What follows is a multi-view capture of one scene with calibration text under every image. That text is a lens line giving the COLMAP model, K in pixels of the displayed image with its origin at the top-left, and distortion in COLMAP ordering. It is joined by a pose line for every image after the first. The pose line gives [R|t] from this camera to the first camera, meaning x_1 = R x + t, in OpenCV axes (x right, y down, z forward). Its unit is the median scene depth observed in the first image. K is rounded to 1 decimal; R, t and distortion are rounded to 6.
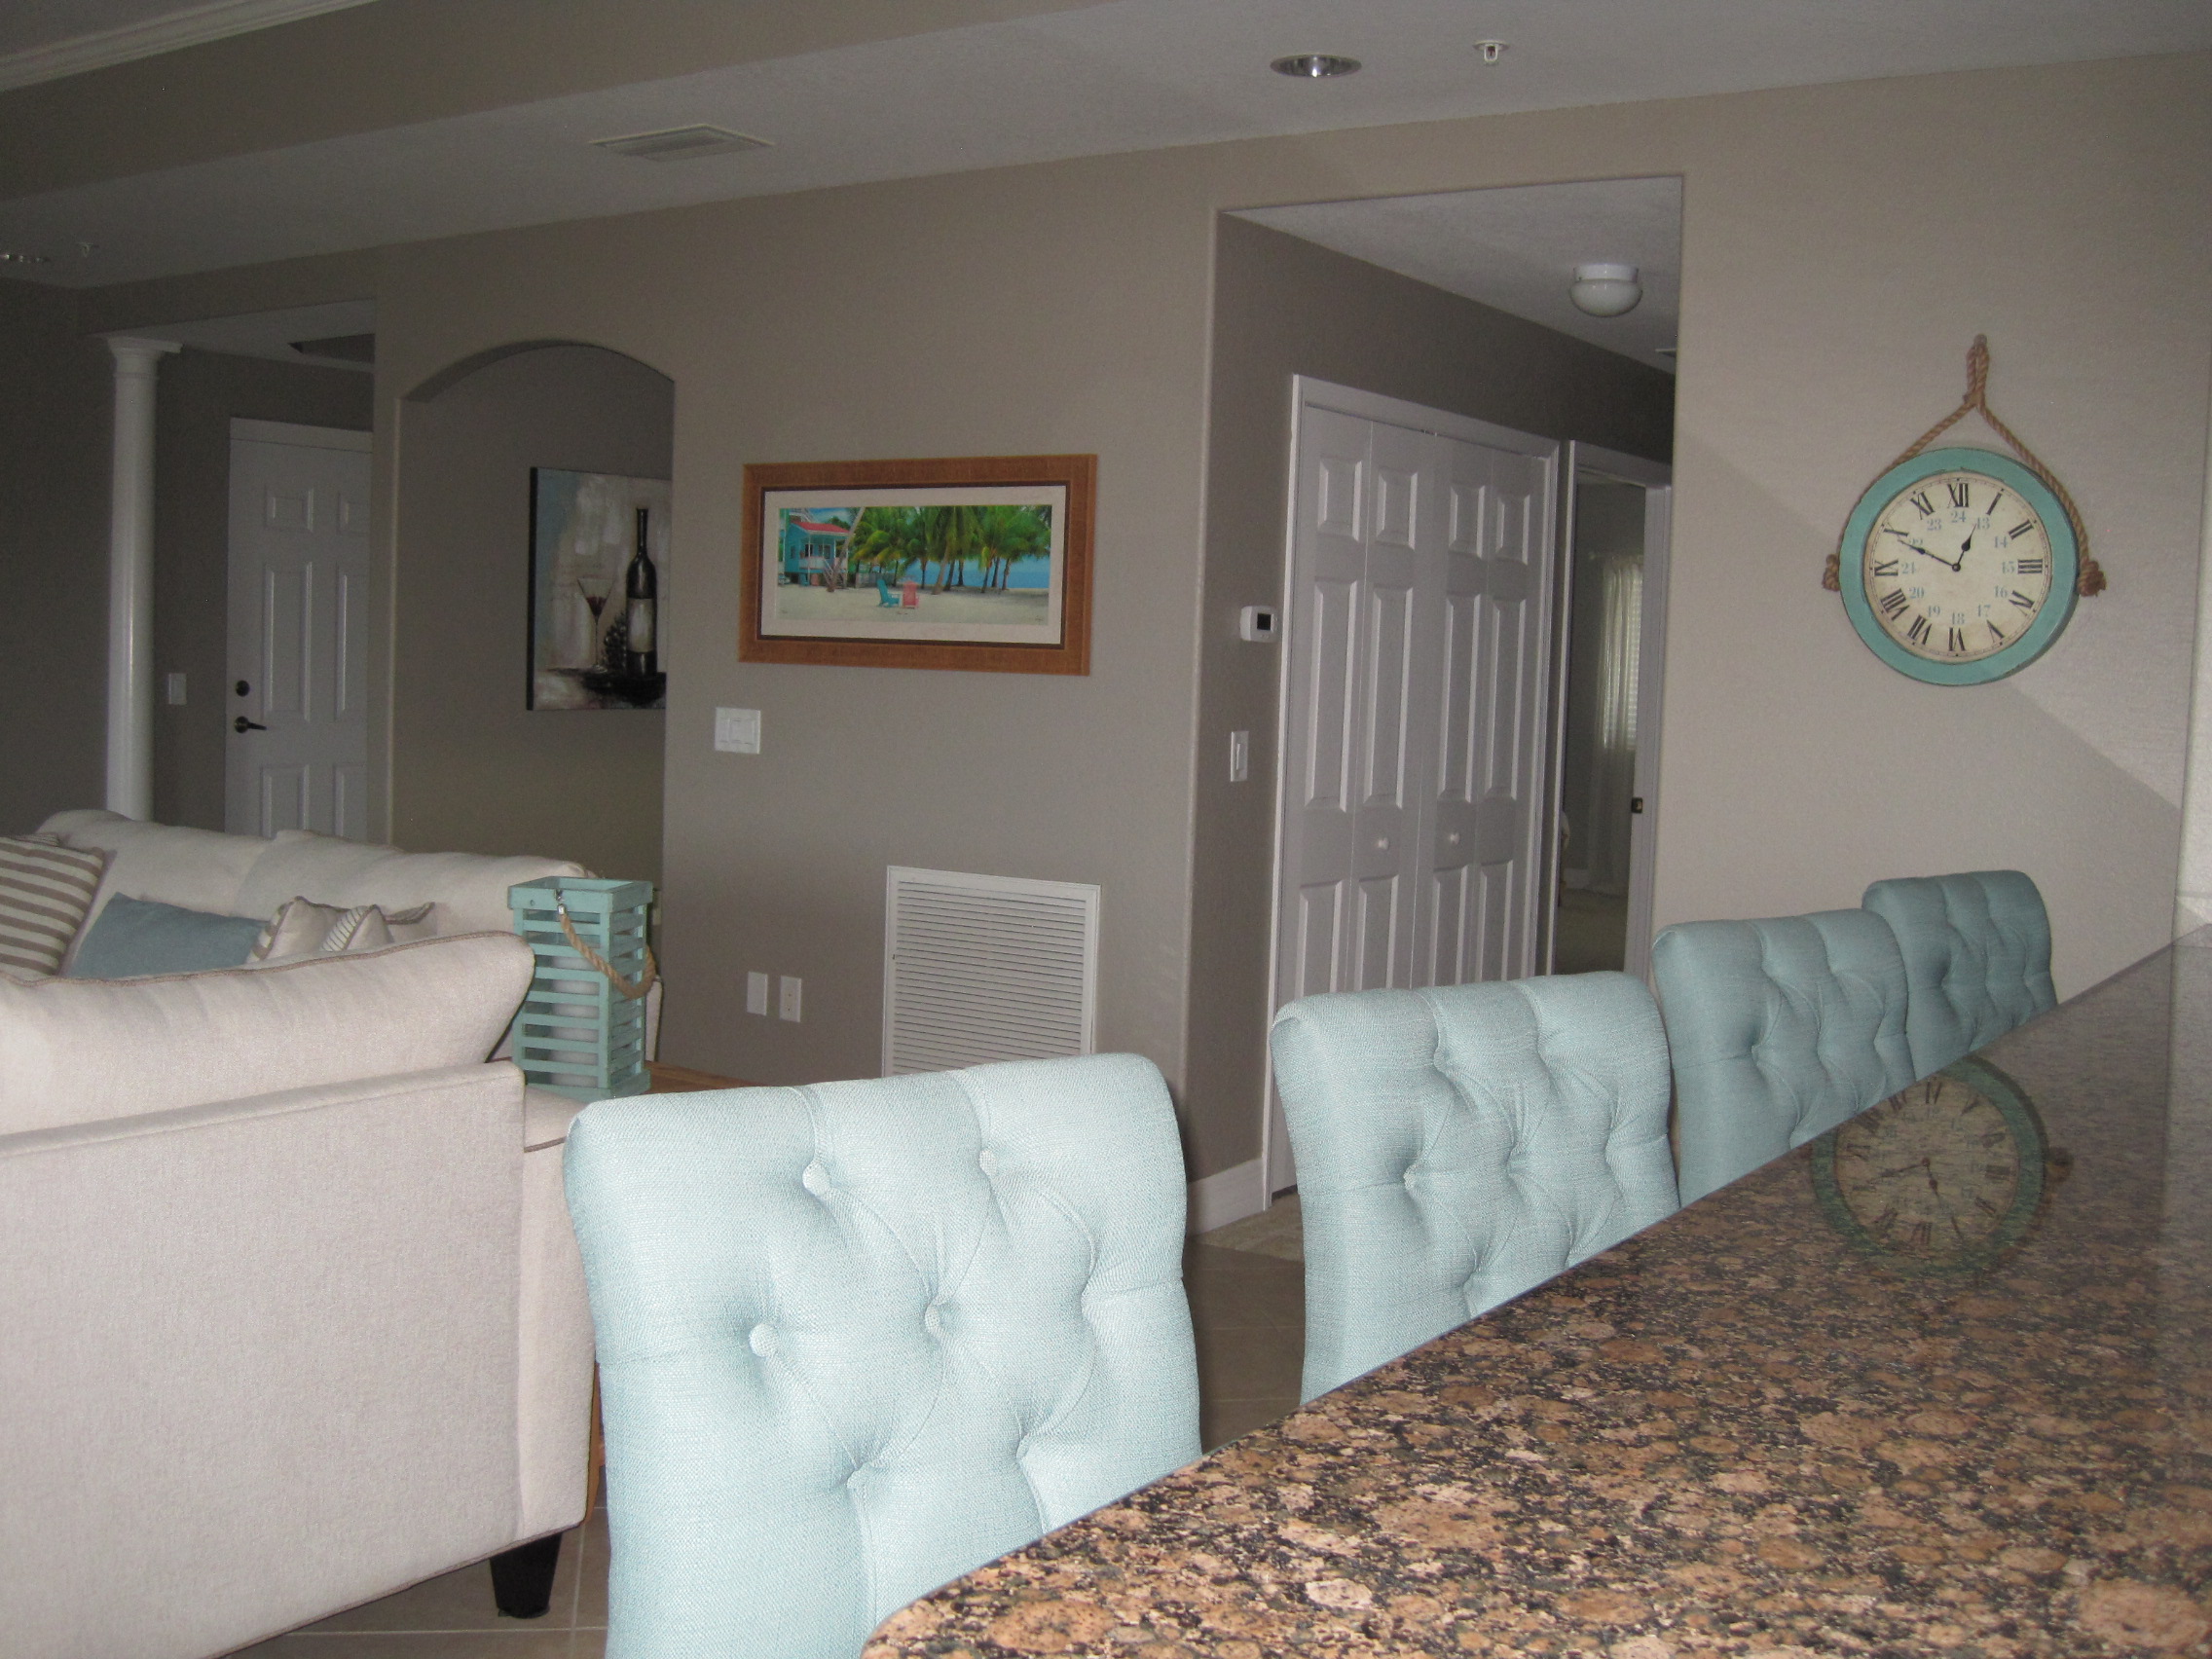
lens RADIAL K [[2284.9, 0, 1116.5], [0, 2284.9, 836.9], [0, 0, 1]] dist [-0.182464, 0.172799]
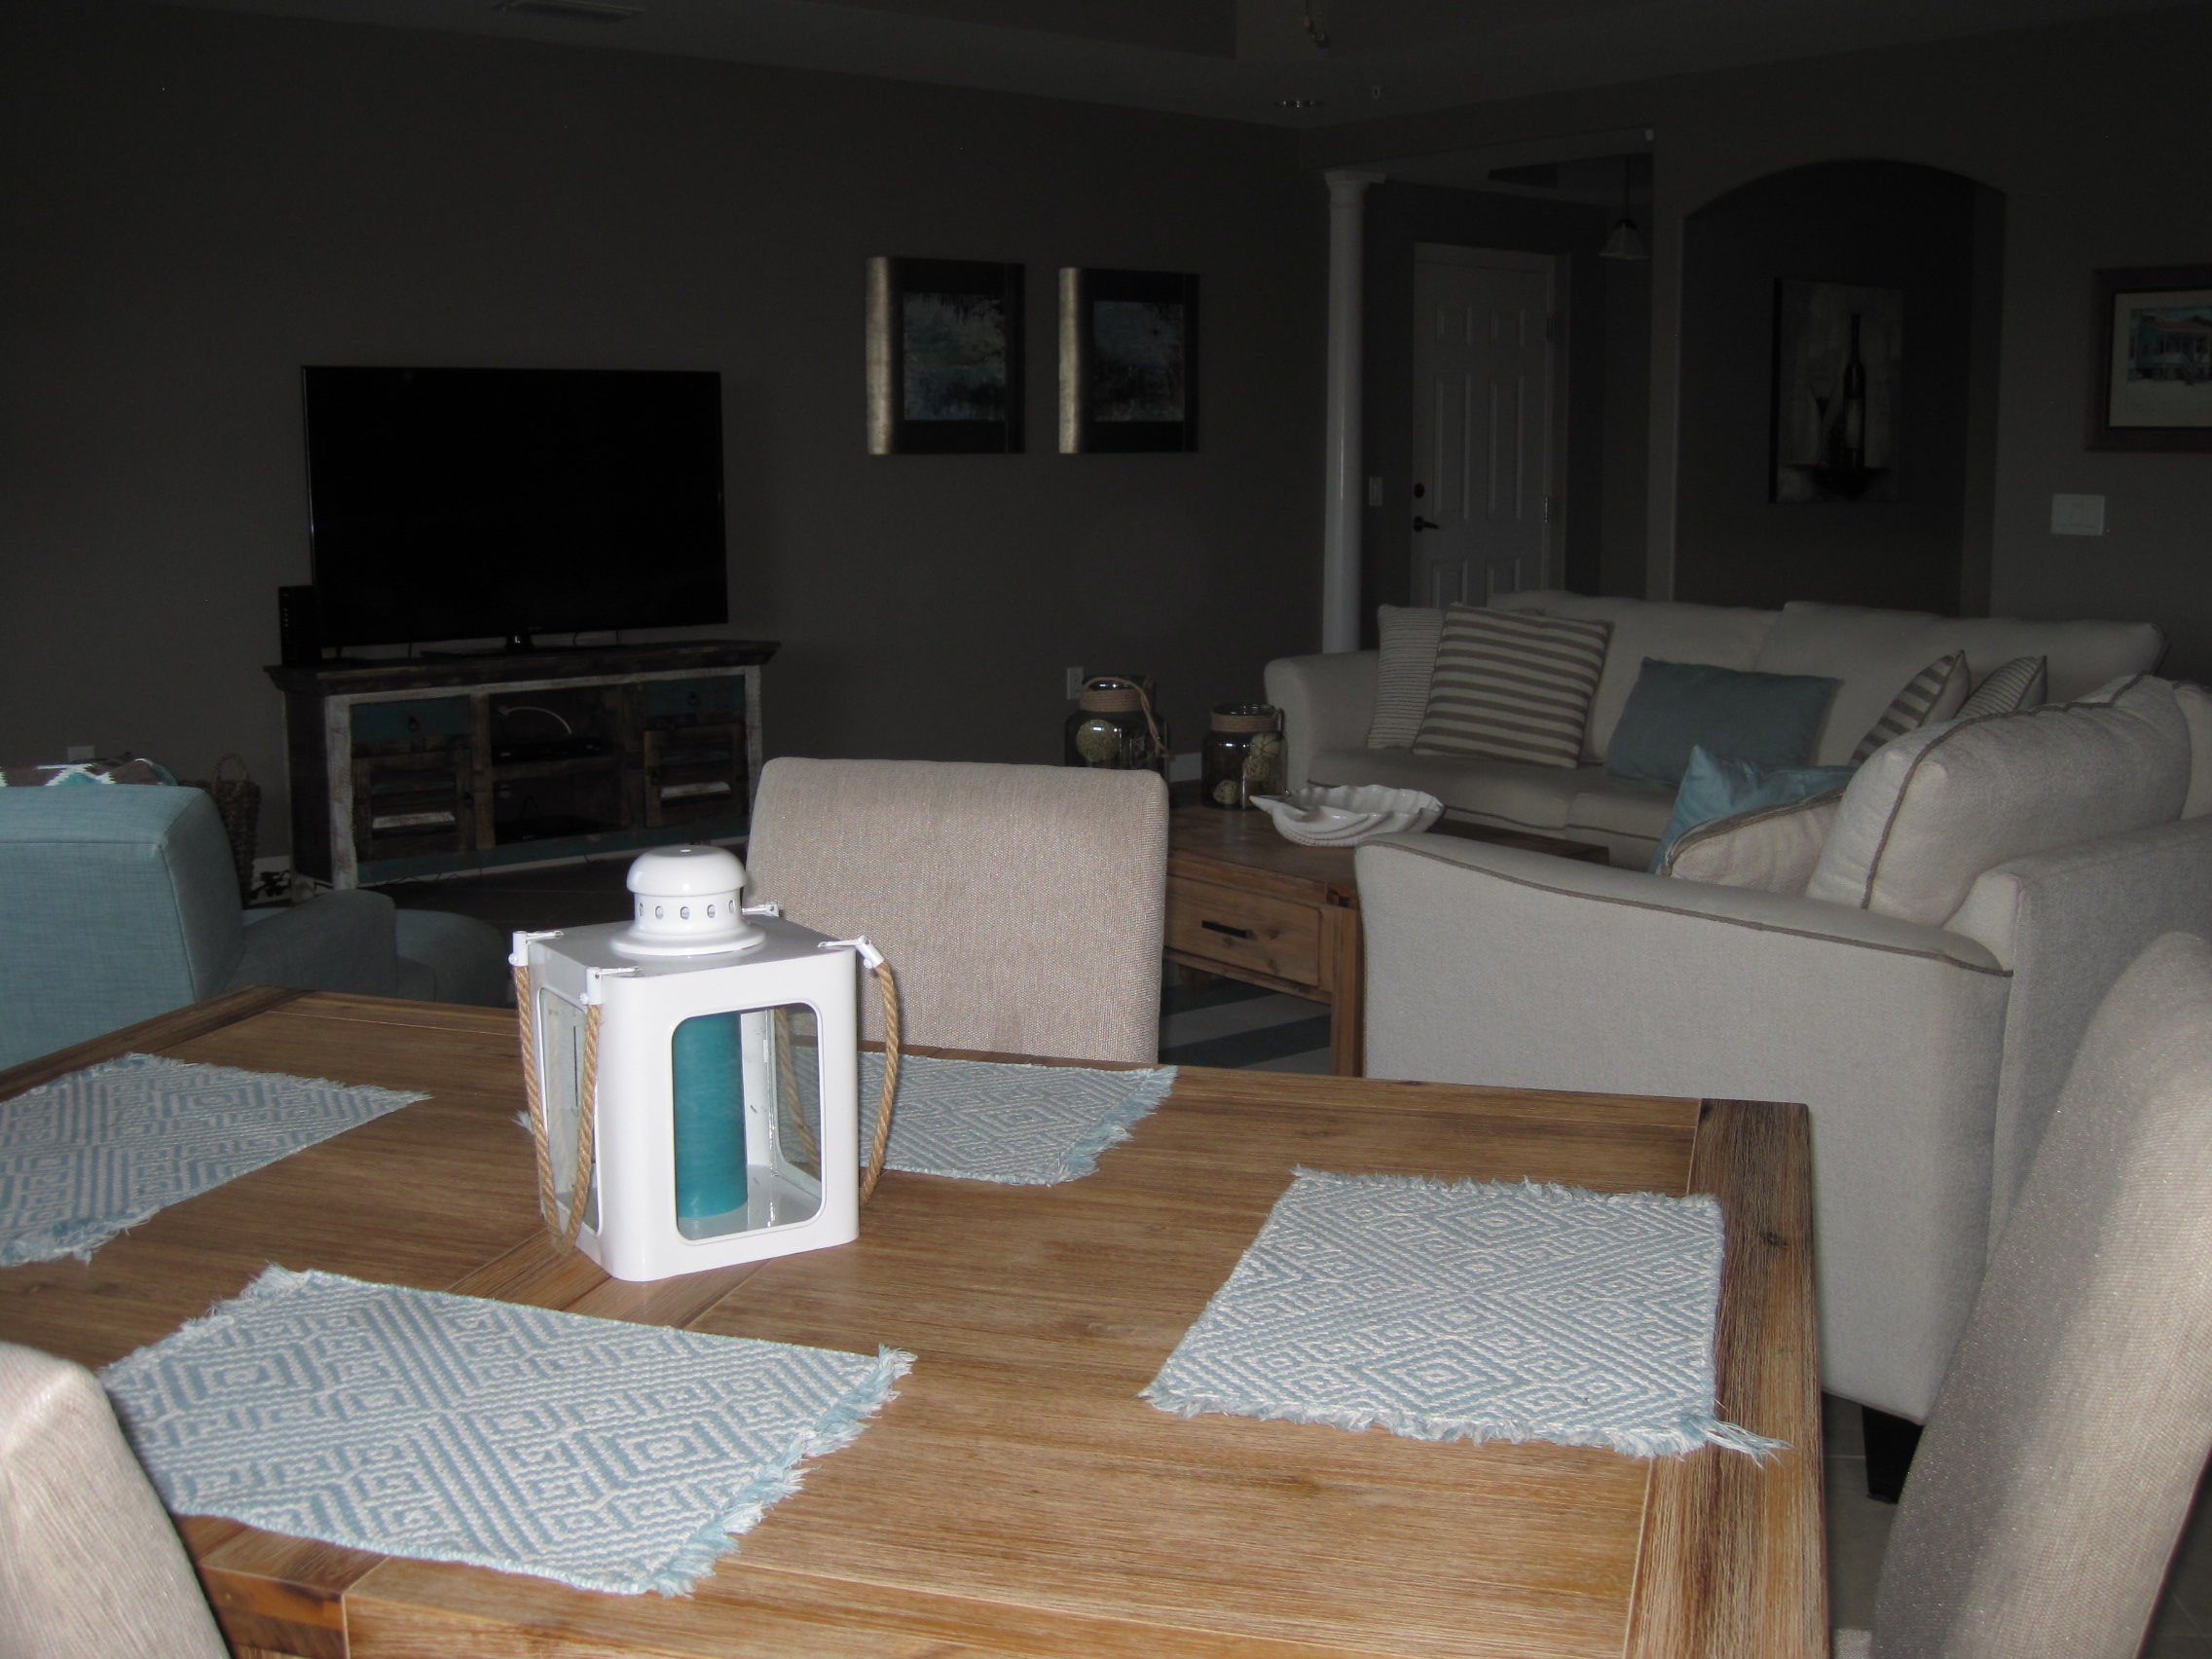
lens RADIAL K [[2284.9, 0, 1116.5], [0, 2284.9, 836.9], [0, 0, 1]] dist [-0.182464, 0.172799]
pose [[0.958856, 0.009882, -0.283721, -0.307345], [0.013287, 0.996737, 0.079620, 0.016932], [0.283582, -0.080114, 0.955596, -0.165504]]
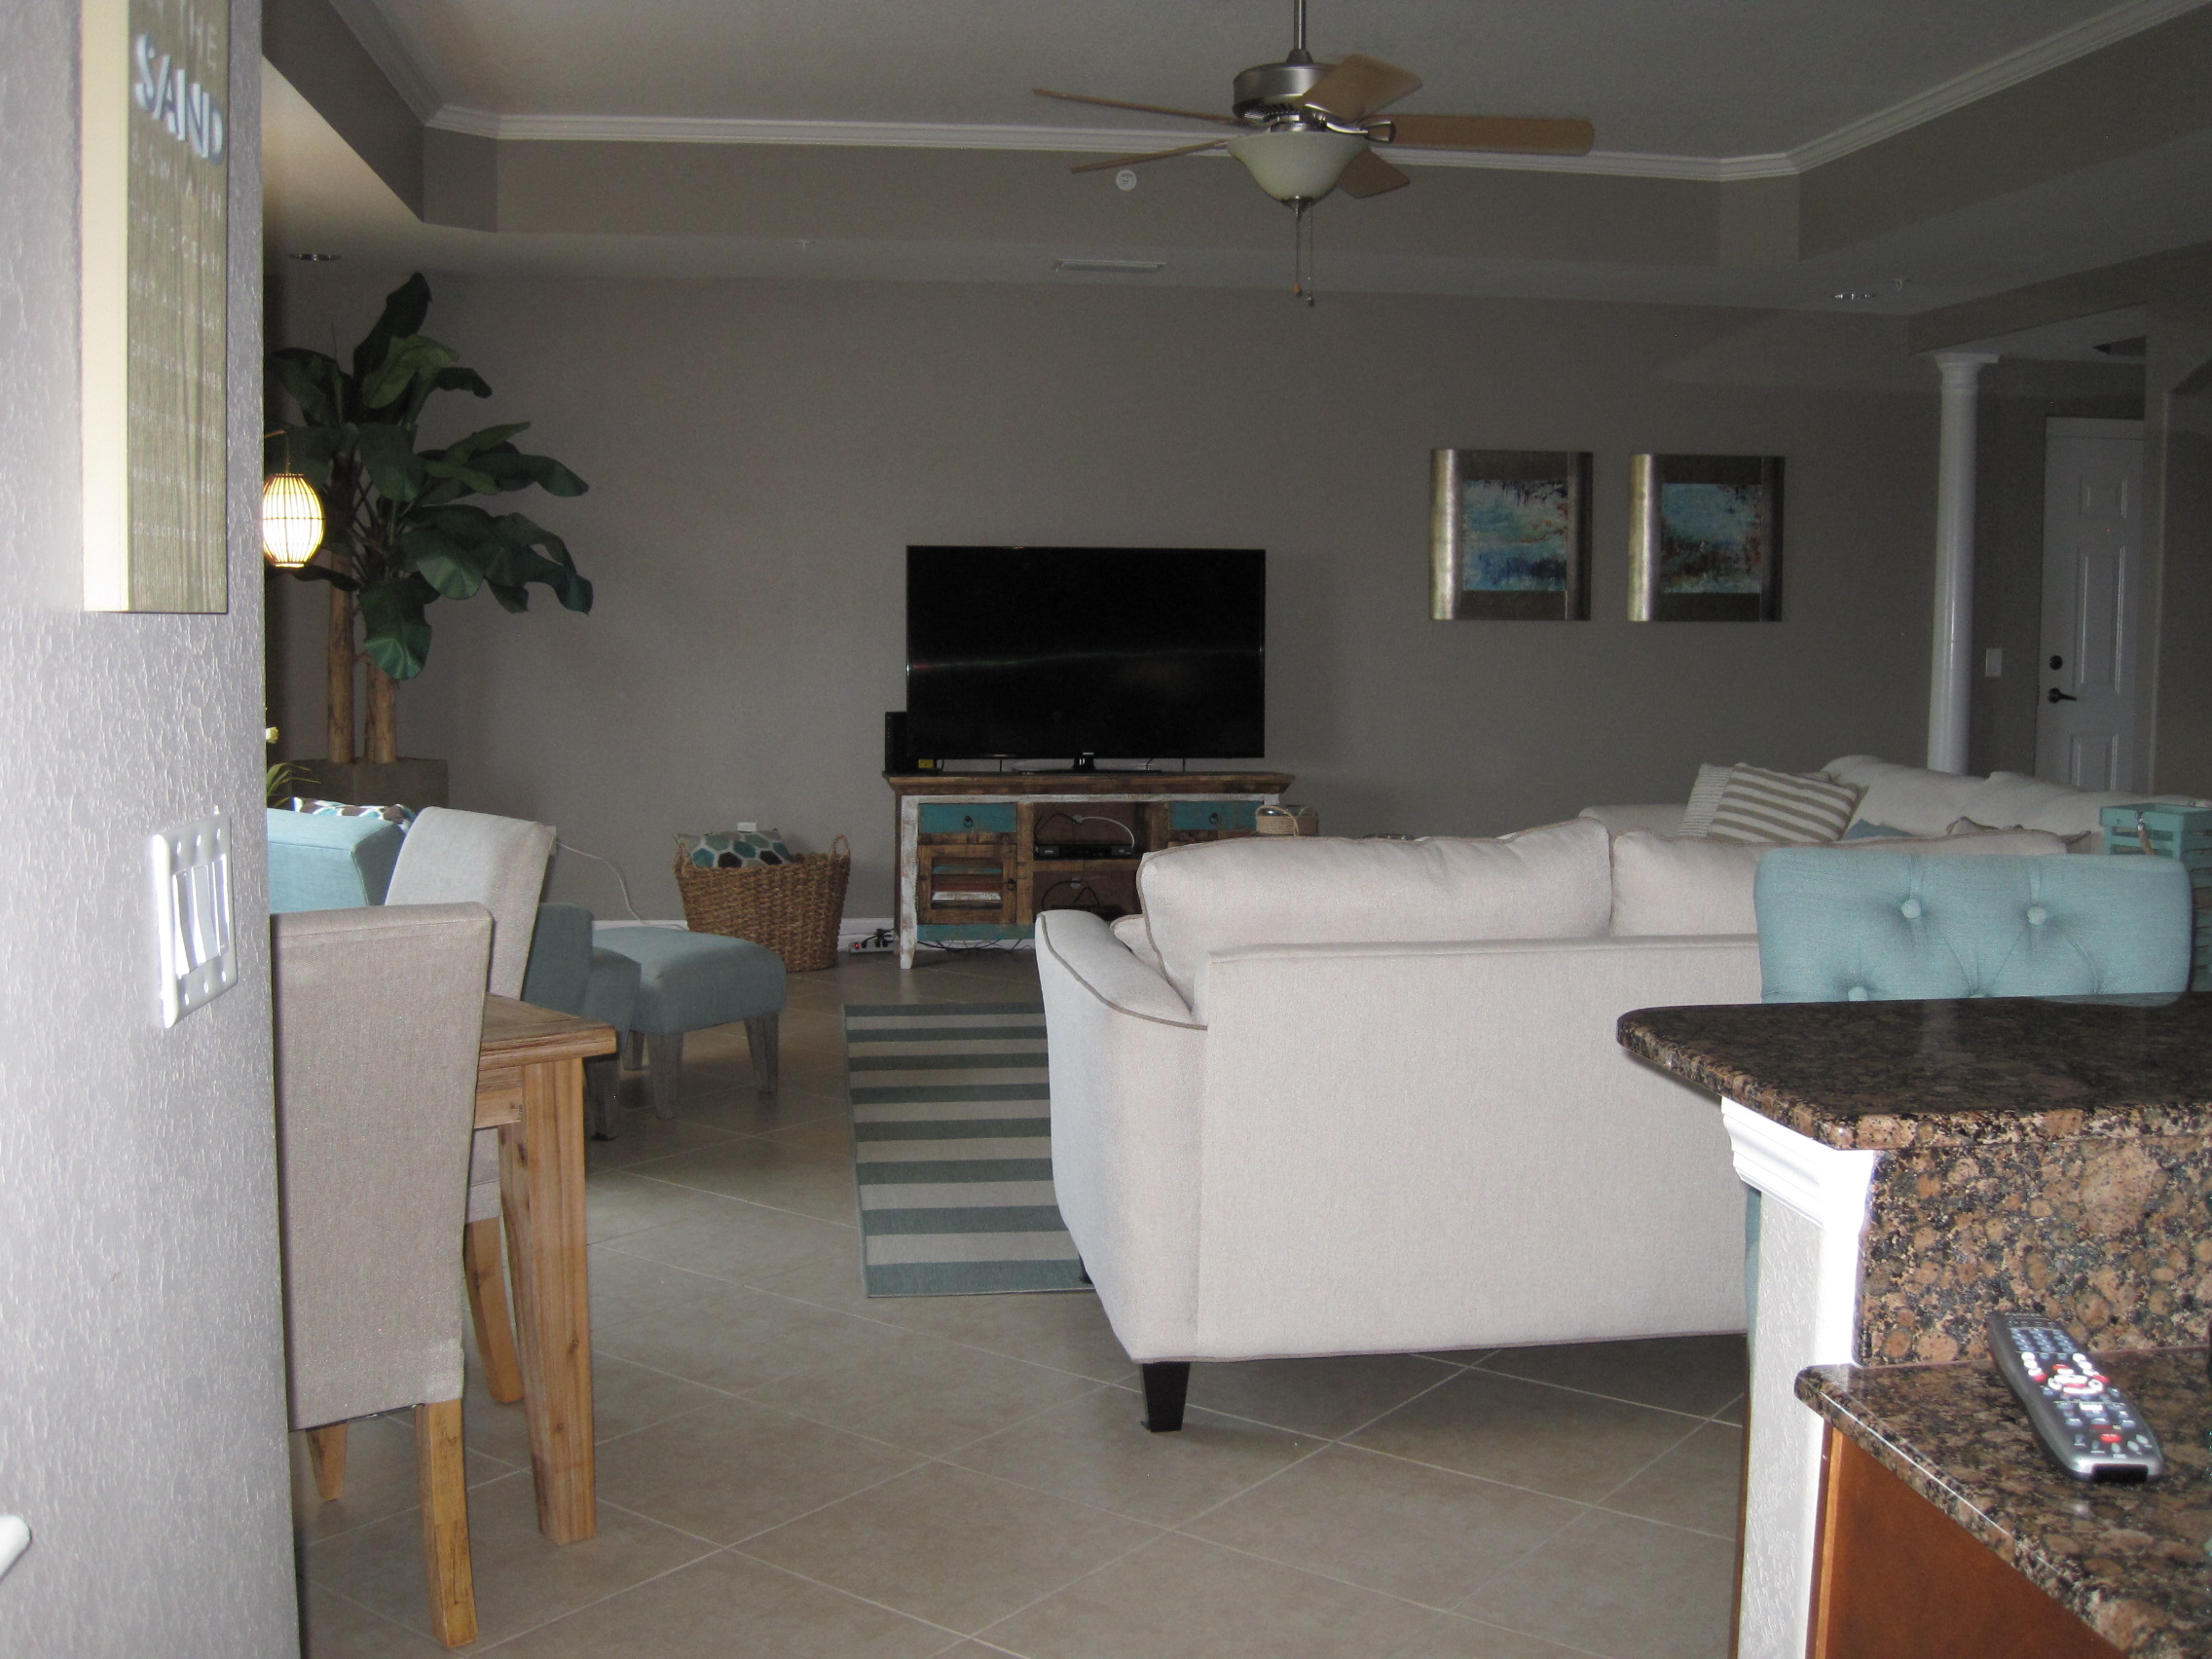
lens RADIAL K [[2284.9, 0, 1116.5], [0, 2284.9, 836.9], [0, 0, 1]] dist [-0.182464, 0.172799]
pose [[0.674769, 0.042167, -0.736824, 0.150271], [-0.039151, 0.999006, 0.021317, 0.019847], [0.736990, 0.014463, 0.675749, -0.115207]]
